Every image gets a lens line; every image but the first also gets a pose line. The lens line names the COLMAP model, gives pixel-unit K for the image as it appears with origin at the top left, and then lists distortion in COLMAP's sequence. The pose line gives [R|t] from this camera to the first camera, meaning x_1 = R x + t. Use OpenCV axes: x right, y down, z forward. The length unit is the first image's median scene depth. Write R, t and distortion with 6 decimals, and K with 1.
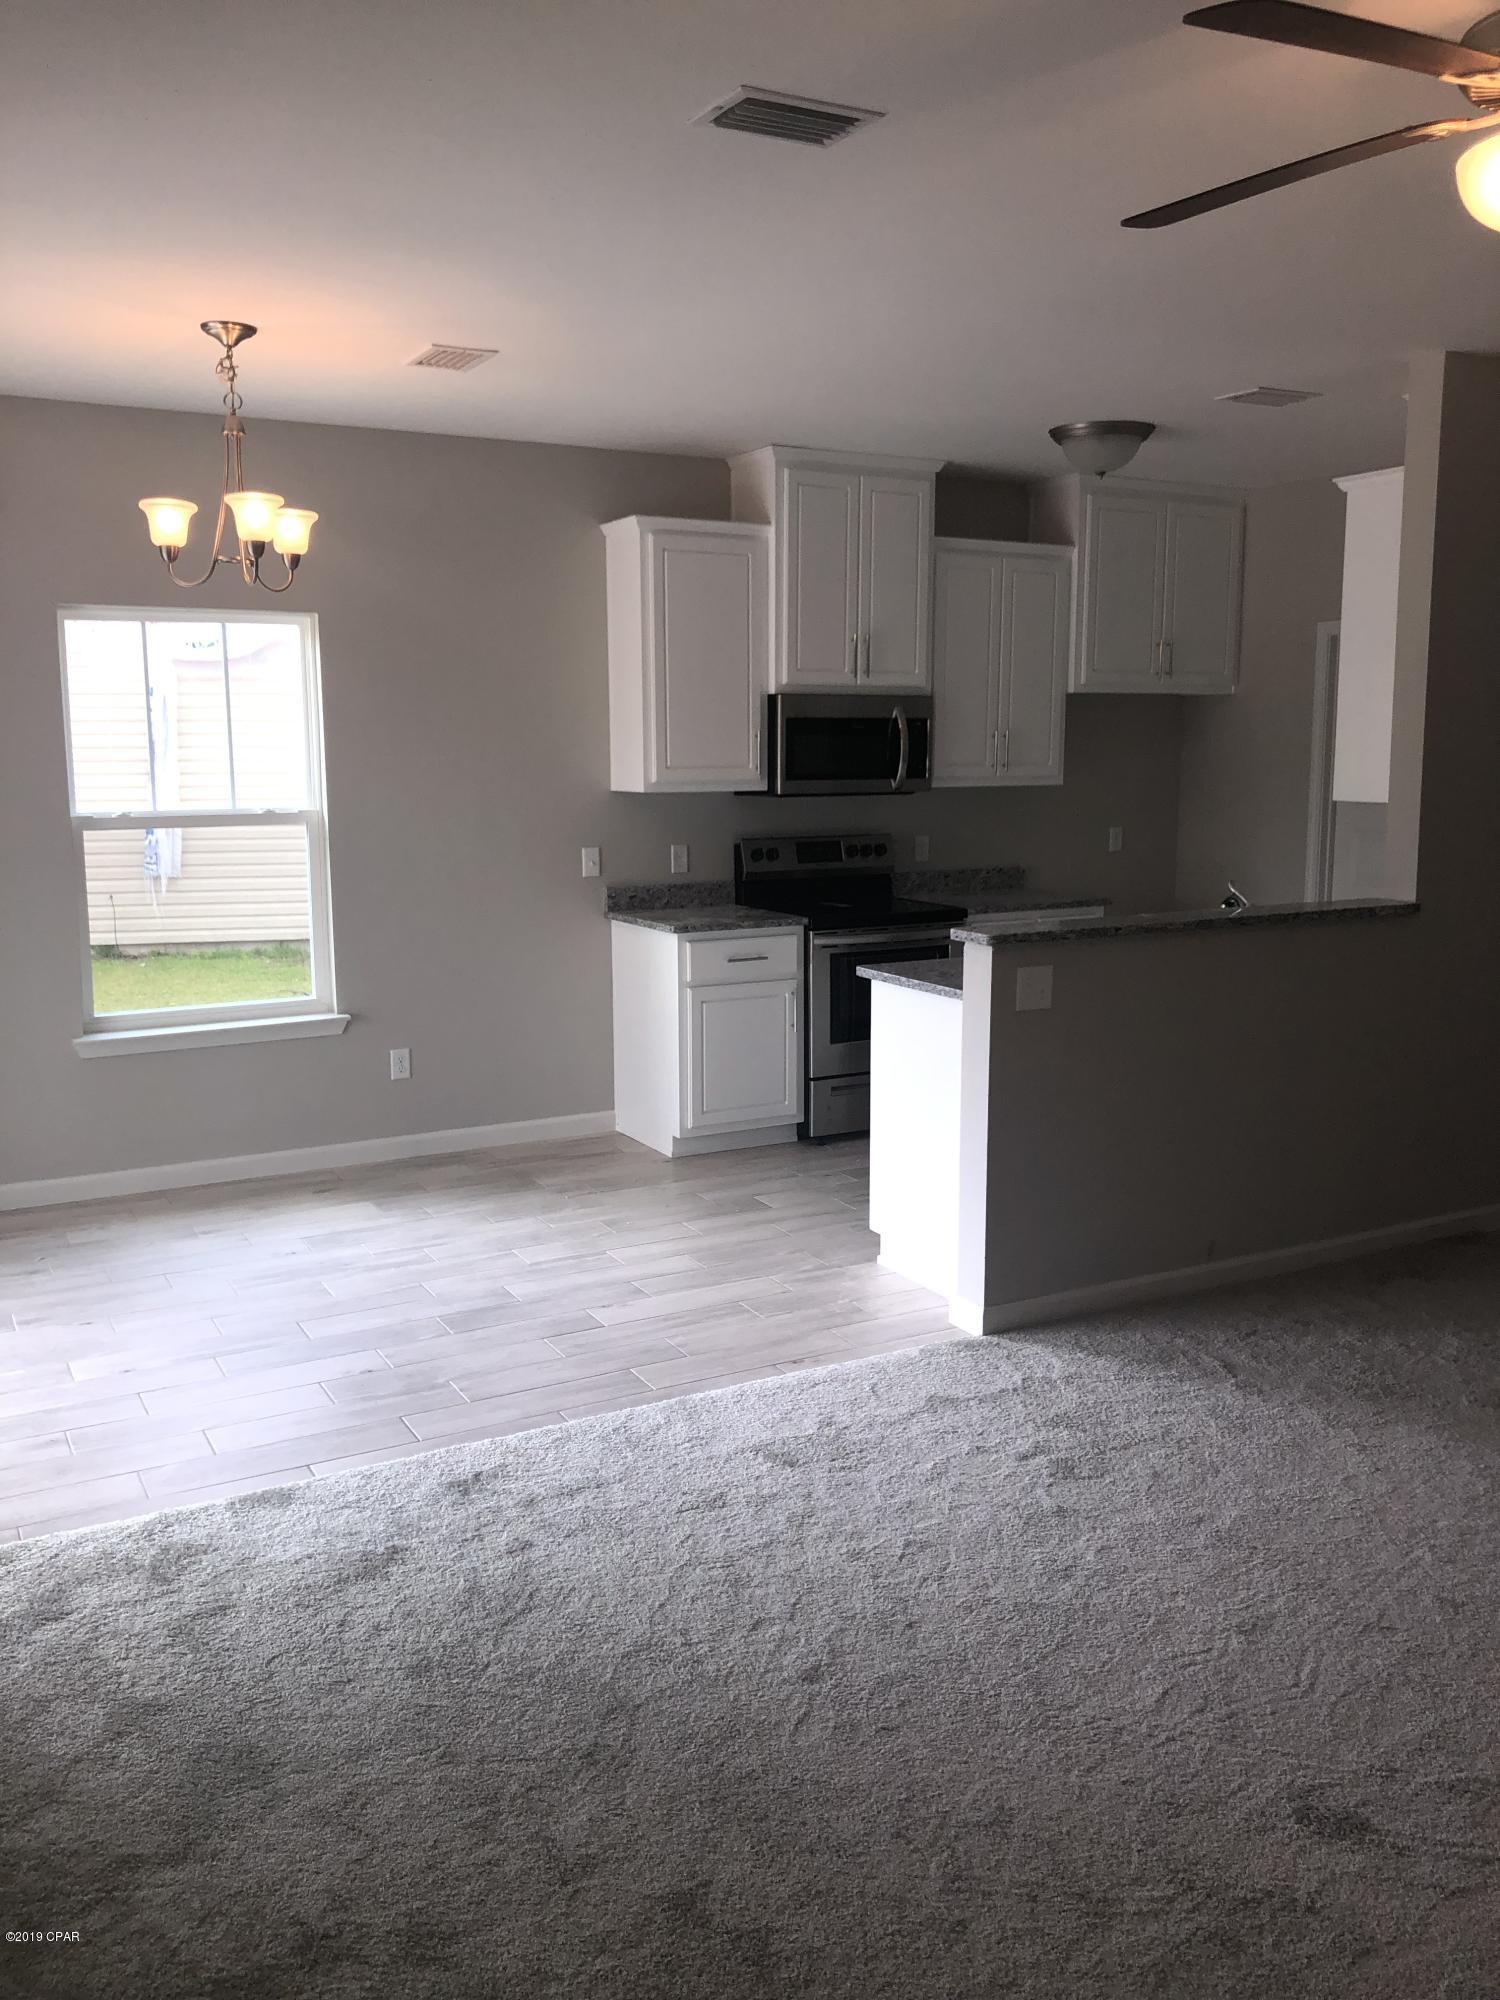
lens RADIAL K [[1640.7, 0, 750.0], [0, 1640.7, 1000.0], [0, 0, 1]] dist [0.002995, 0.000617]
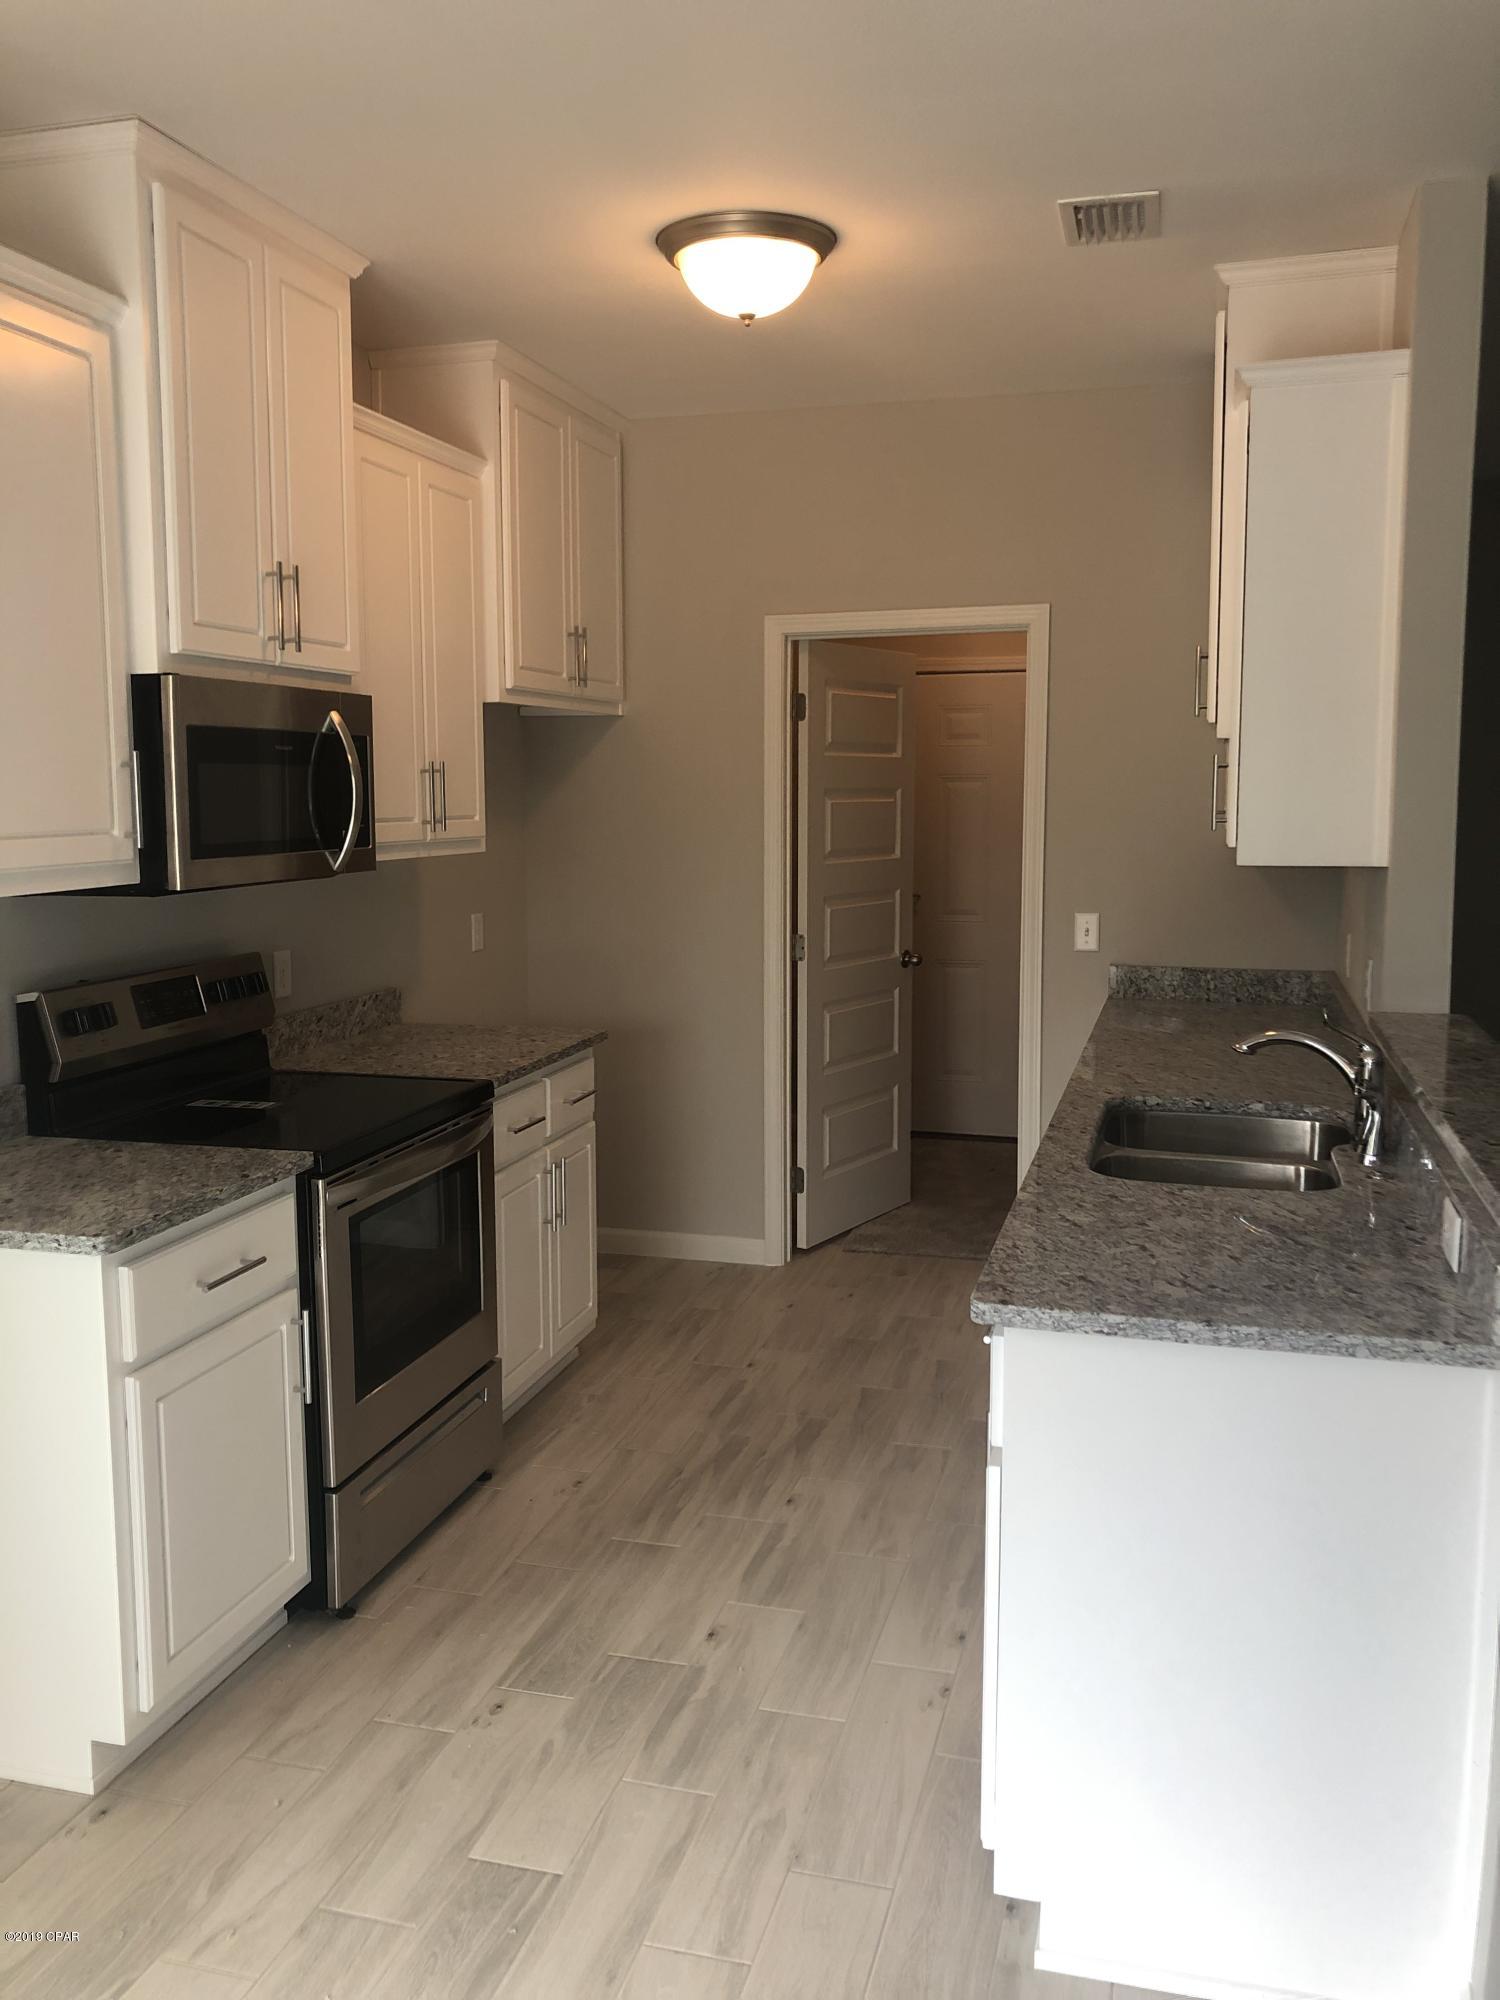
lens RADIAL K [[1665.6, 0, 747.0], [0, 1665.6, 952.7], [0, 0, 1]] dist [0.006095, 0.006688]
pose [[0.695317, -0.076175, 0.714655, -0.207271], [0.117888, 0.992987, -0.008856, -0.085177], [-0.708969, 0.090407, 0.699421, 0.561125]]
